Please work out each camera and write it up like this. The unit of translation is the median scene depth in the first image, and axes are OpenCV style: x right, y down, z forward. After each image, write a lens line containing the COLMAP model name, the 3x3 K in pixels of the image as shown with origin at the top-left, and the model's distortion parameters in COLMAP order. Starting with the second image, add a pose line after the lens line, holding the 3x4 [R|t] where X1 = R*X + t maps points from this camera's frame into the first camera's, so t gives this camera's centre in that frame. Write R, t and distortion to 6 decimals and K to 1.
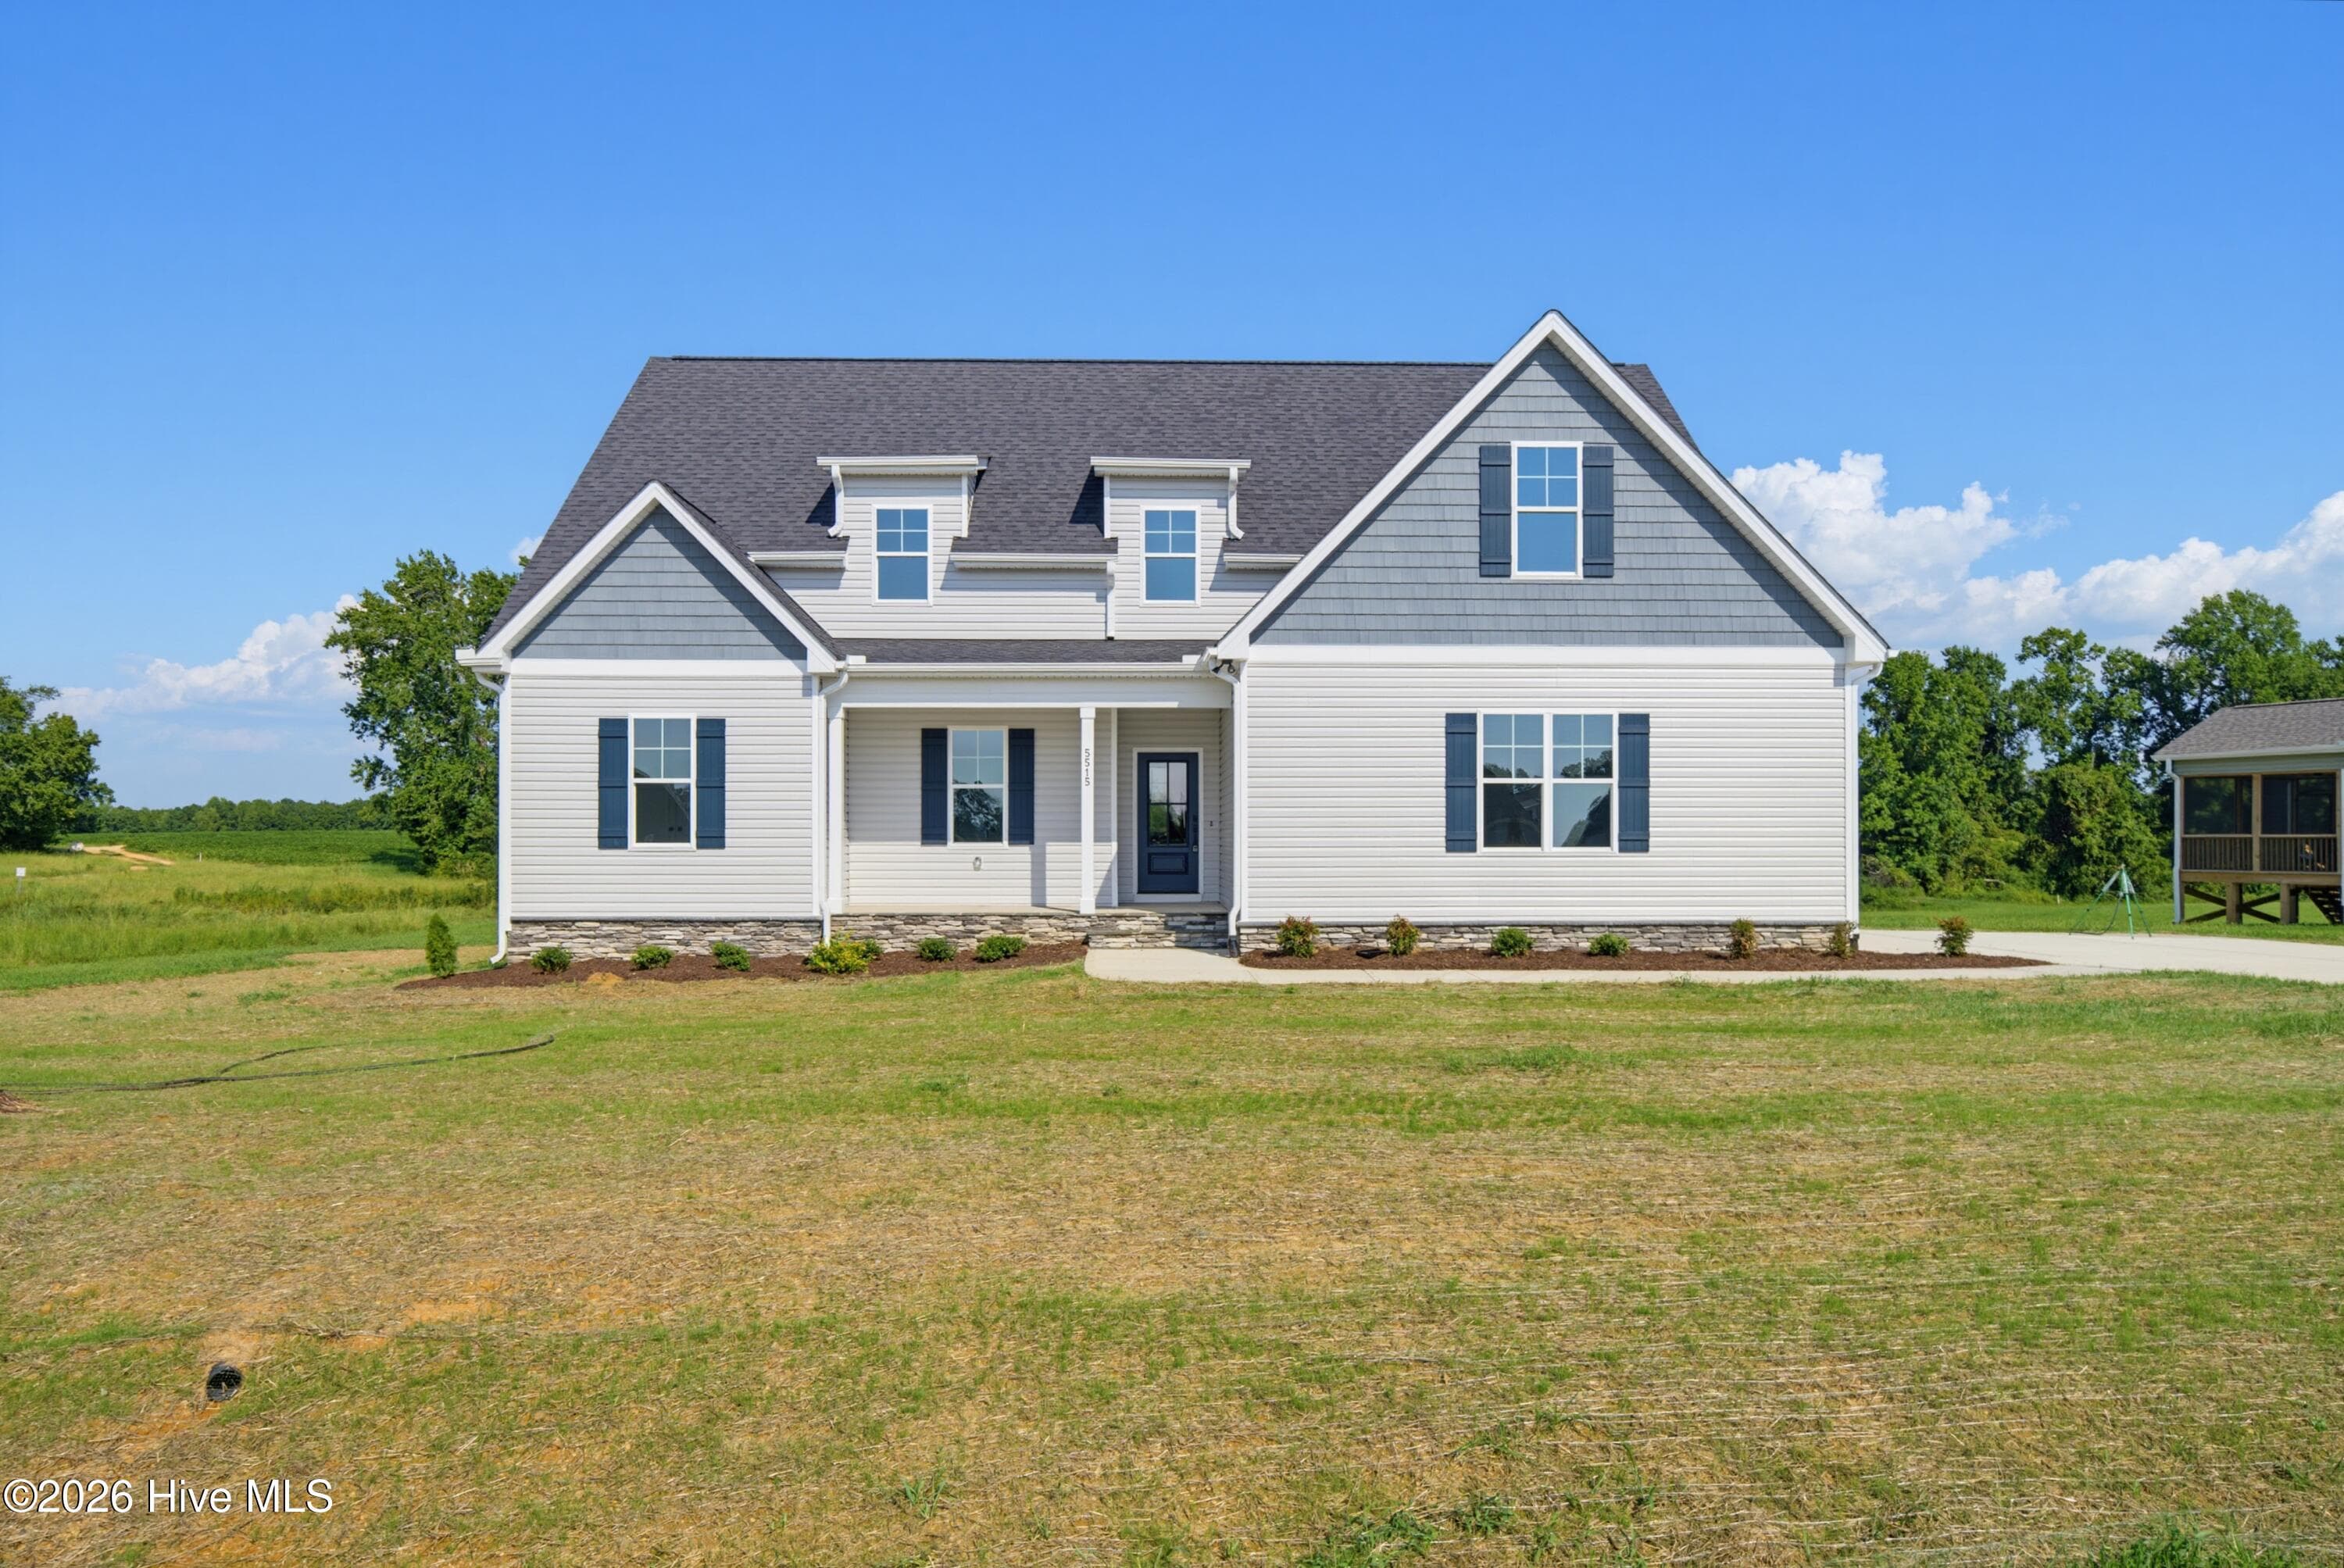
lens RADIAL K [[1526.0, 0, 1163.3], [0, 1526.0, 822.0], [0, 0, 1]] dist [-0.011111, -0.000675]
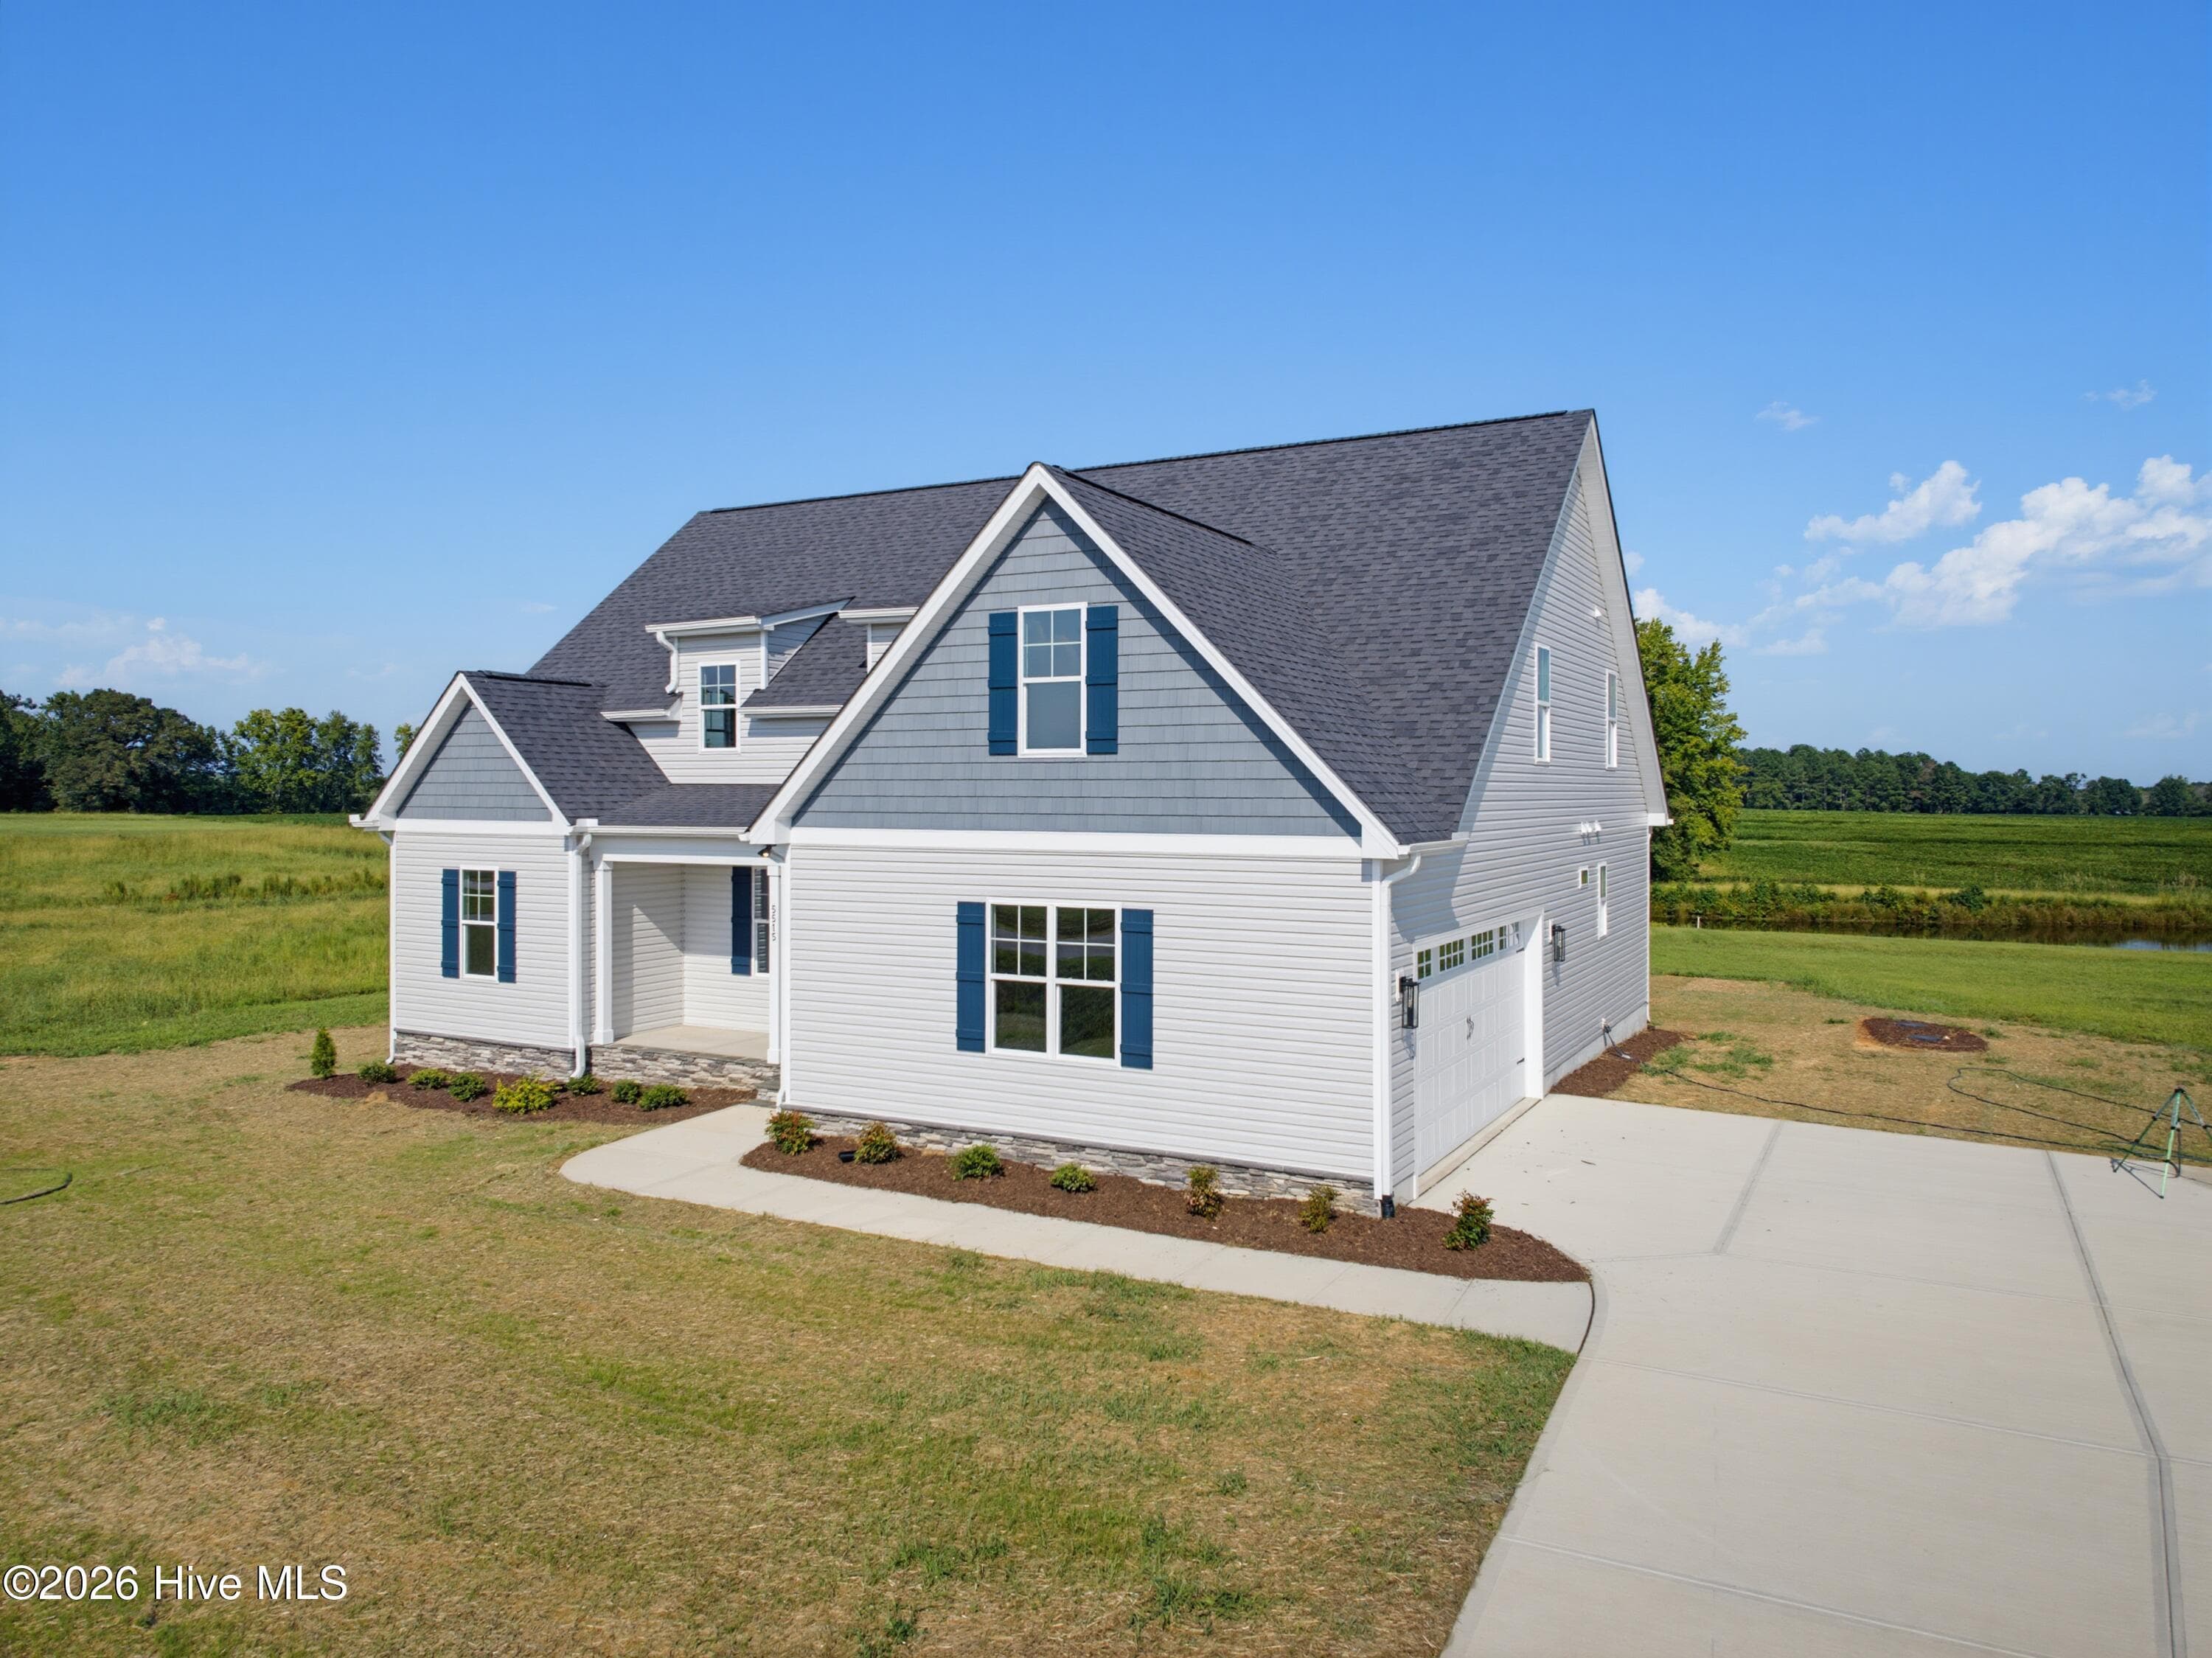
lens RADIAL K [[1464.7, 0, 1135.4], [0, 1464.7, 789.0], [0, 0, 1]] dist [0.000942, -0.016395]
pose [[0.878073, -0.000310, -0.478526, 0.603644], [0.002761, 0.999986, 0.004419, -0.122576], [0.478518, -0.005202, 0.878062, 0.223923]]
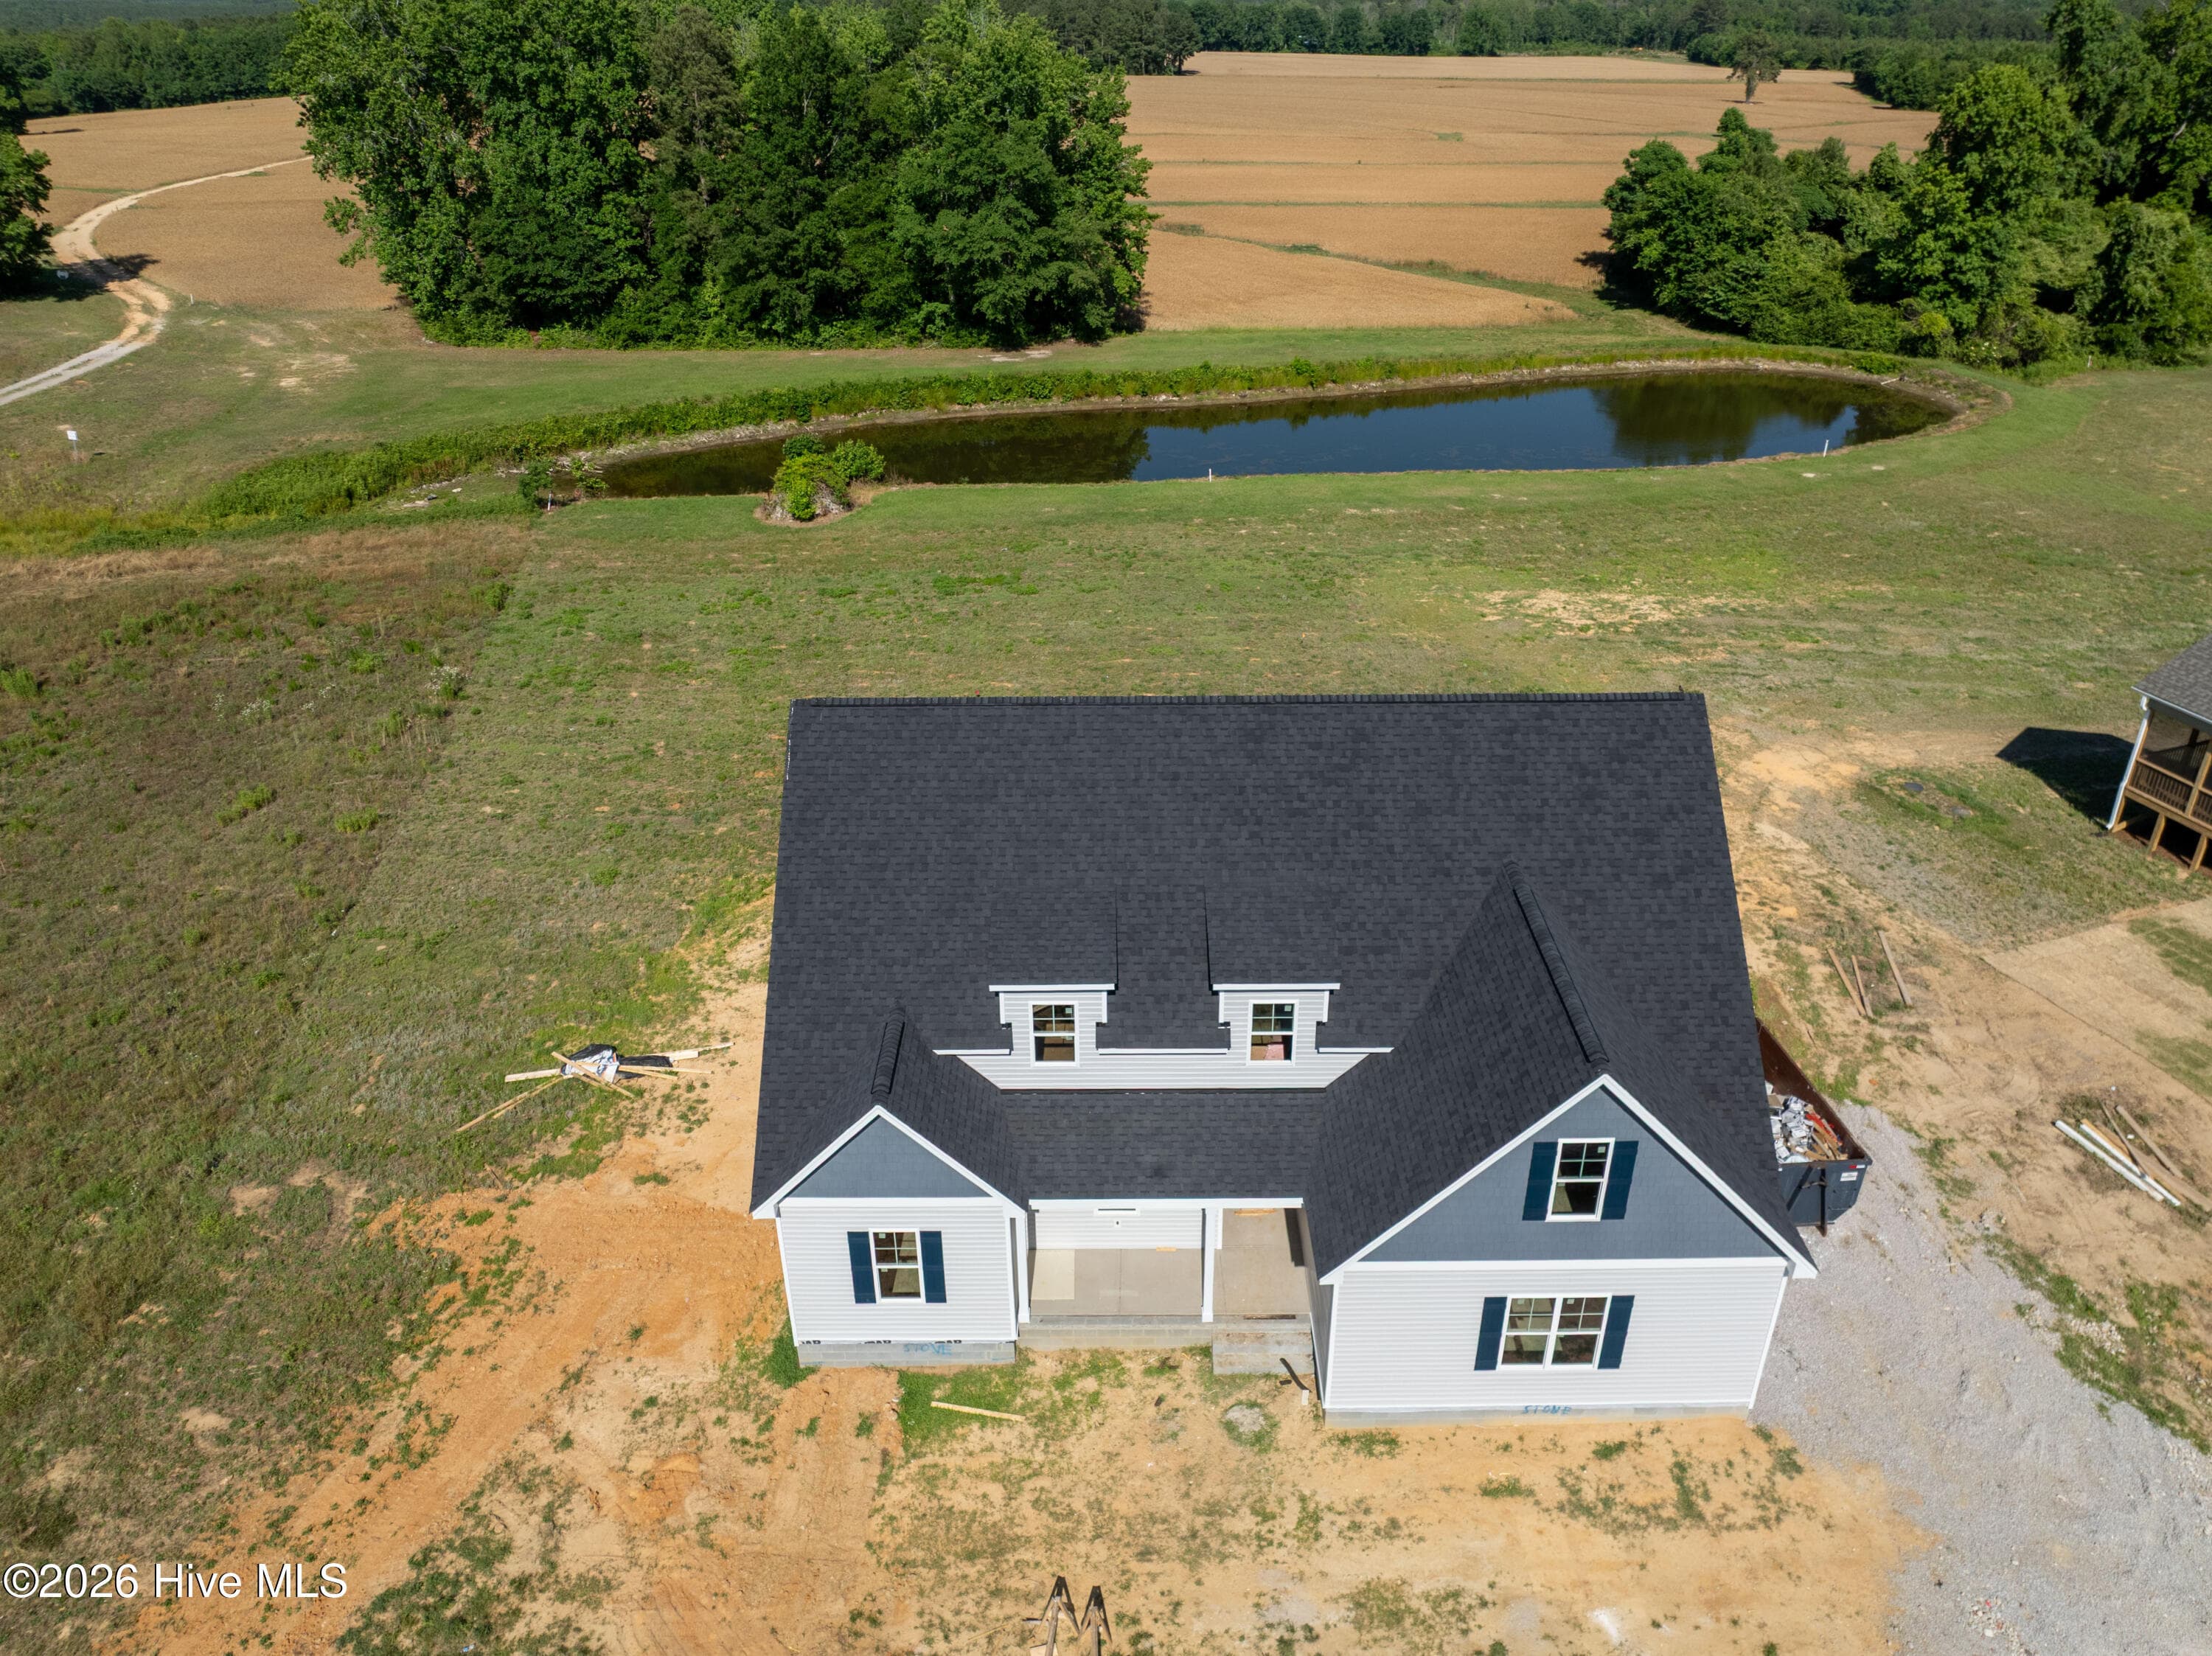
lens RADIAL K [[1510.1, 0, 1122.1], [0, 1510.1, 812.1], [0, 0, 1]] dist [0.004573, -0.013427]
pose [[0.999890, 0.004461, -0.014158, -0.101770], [0.002728, 0.882301, 0.470677, -0.922985], [0.014591, -0.470664, 0.882192, 0.008754]]
